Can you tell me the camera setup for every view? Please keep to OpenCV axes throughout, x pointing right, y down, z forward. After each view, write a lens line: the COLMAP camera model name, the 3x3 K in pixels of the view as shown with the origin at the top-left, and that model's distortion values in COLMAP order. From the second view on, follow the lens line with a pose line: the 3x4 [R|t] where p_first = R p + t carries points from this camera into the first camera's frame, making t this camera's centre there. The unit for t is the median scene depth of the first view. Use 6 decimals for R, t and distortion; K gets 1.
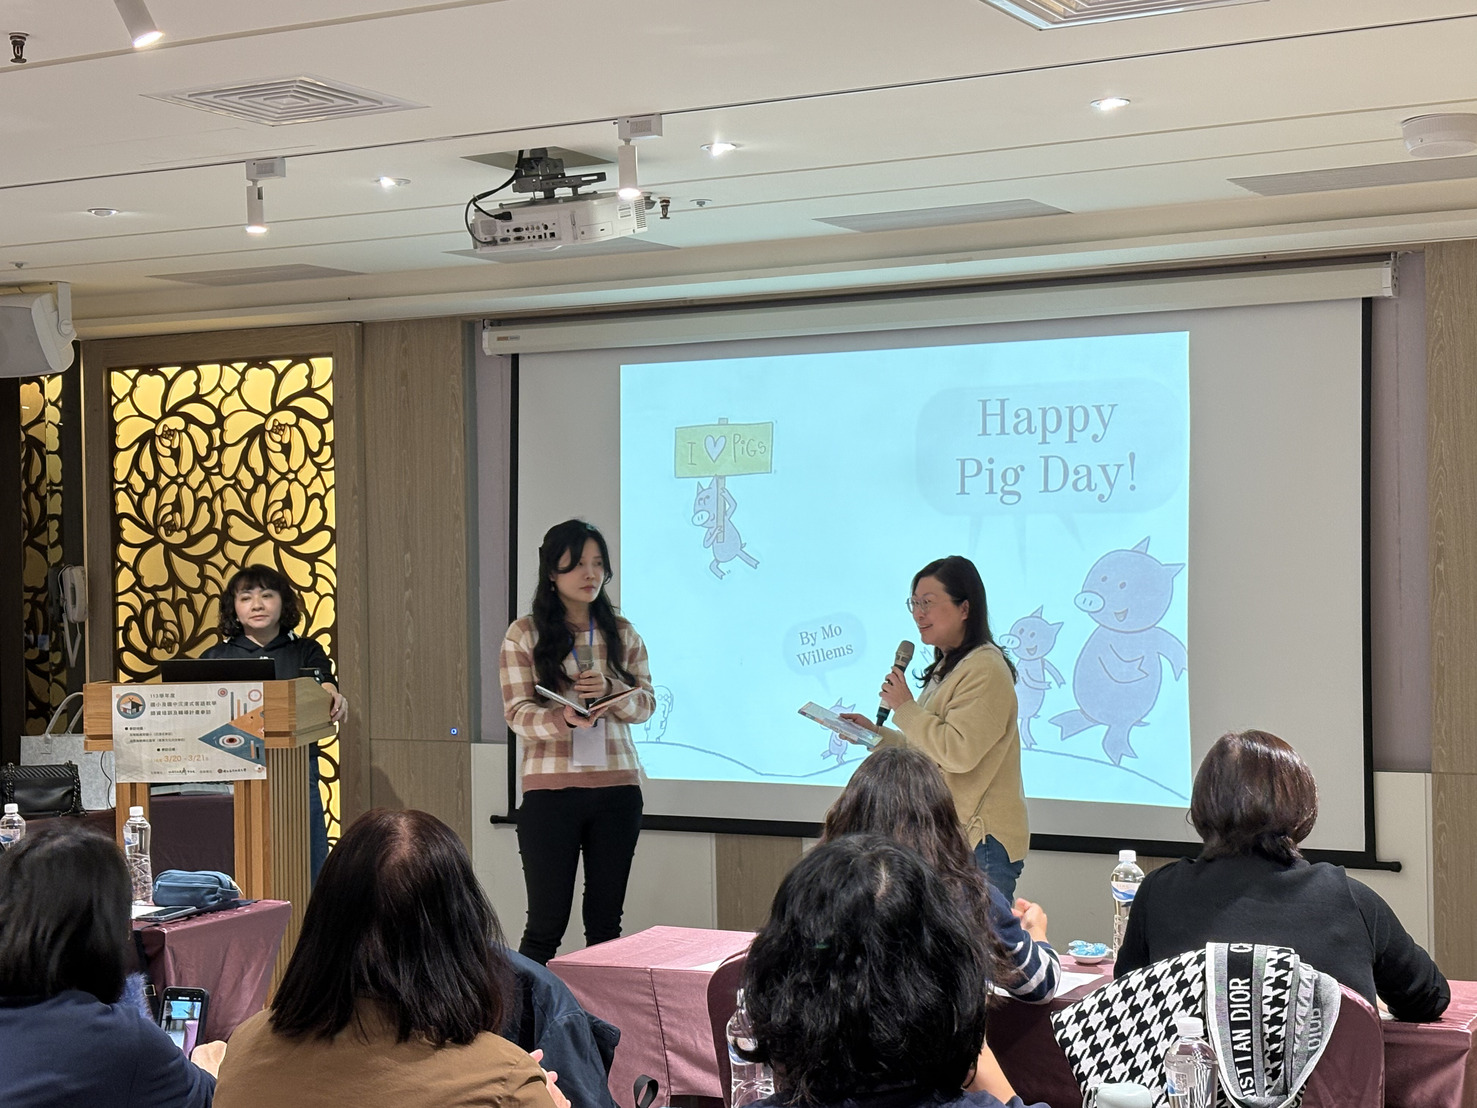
lens RADIAL K [[2380.9, 0, 731.6], [0, 2380.9, 567.3], [0, 0, 1]] dist [0.199126, -0.827472]
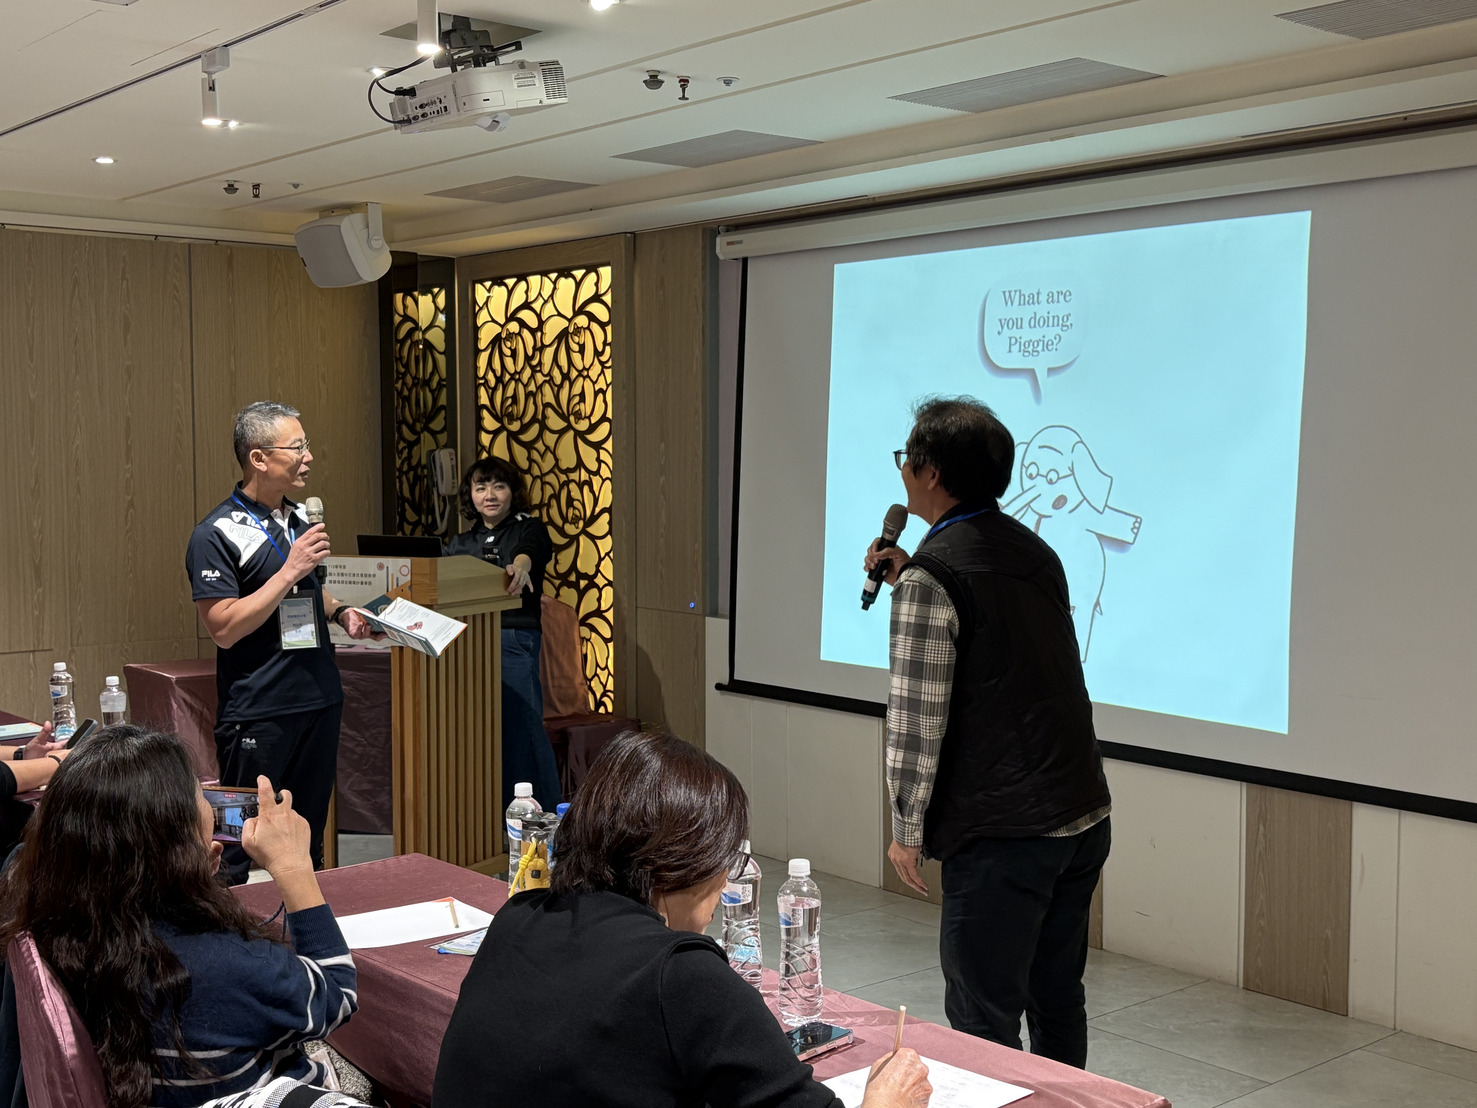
lens RADIAL K [[1739.8, 0, 743.5], [0, 1739.8, 564.1], [0, 0, 1]] dist [0.230415, -0.774602]
pose [[0.928371, 0.041829, -0.369293, 0.195473], [-0.017442, 0.997455, 0.069132, -0.006218], [0.371245, -0.057739, 0.926738, 0.250699]]
